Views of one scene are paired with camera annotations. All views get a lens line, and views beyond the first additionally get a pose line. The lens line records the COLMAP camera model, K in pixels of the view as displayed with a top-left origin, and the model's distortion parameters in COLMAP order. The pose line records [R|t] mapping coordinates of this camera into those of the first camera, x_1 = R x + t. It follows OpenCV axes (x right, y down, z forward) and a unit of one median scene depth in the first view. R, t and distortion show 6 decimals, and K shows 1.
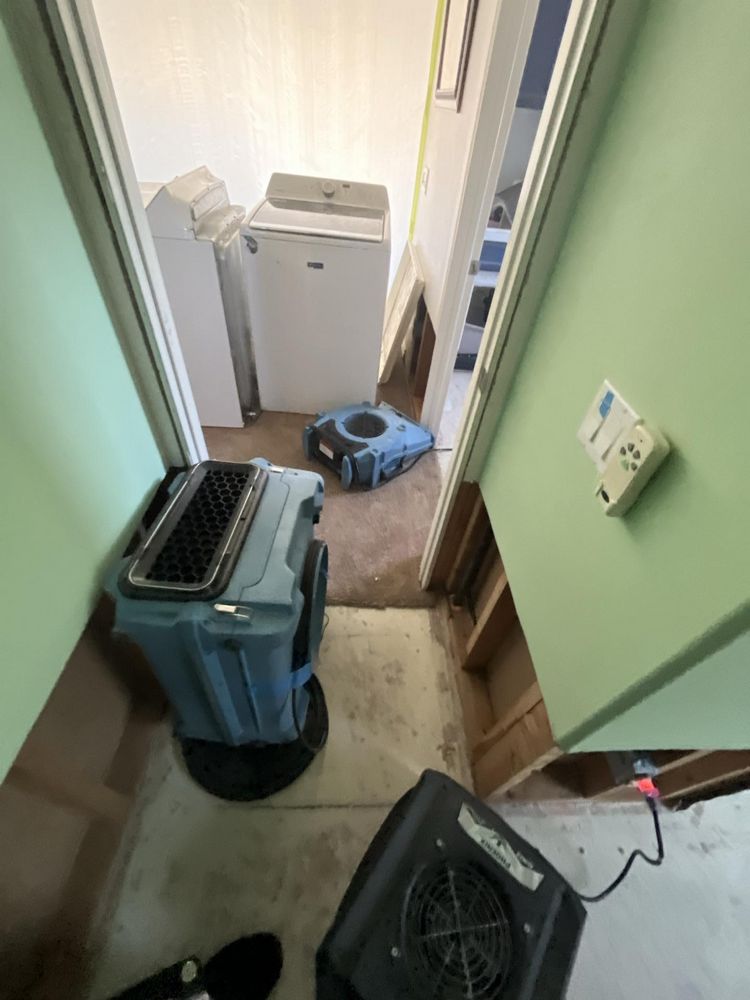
lens RADIAL K [[405.7, 0, 378.3], [0, 405.7, 499.9], [0, 0, 1]] dist [-0.002611, 0.000926]
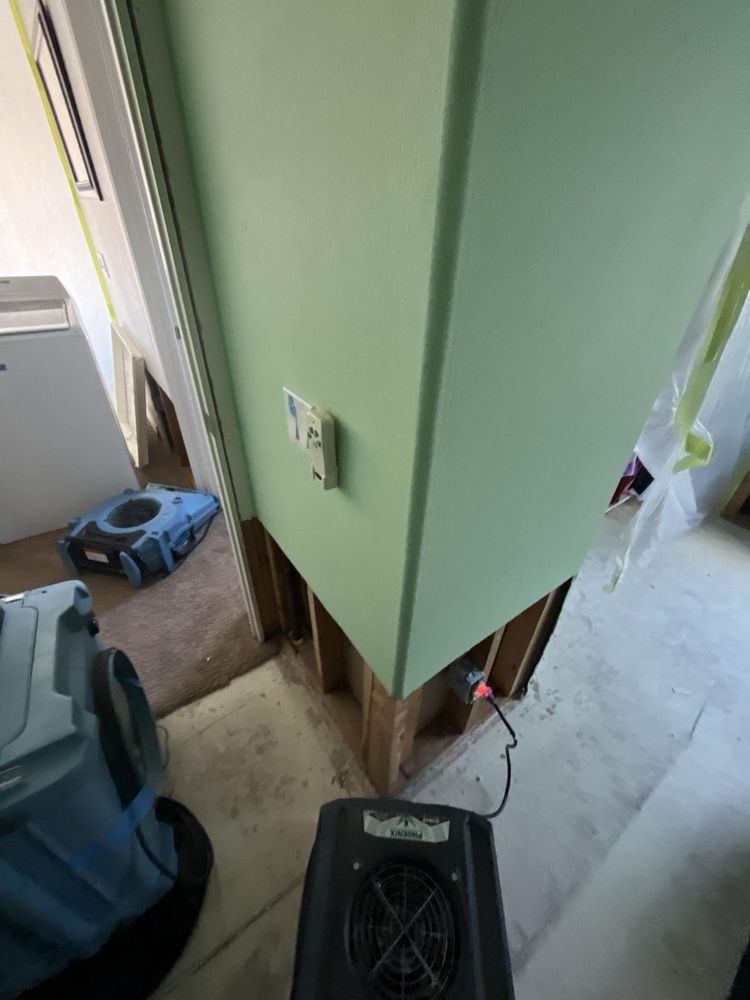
lens RADIAL K [[405.7, 0, 375.5], [0, 405.7, 499.7], [0, 0, 1]] dist [-0.002611, 0.000926]
pose [[0.828972, -0.377464, 0.412706, 0.088008], [0.425020, 0.904806, -0.026164, 0.072311], [-0.363543, 0.197097, 0.910488, -0.053232]]
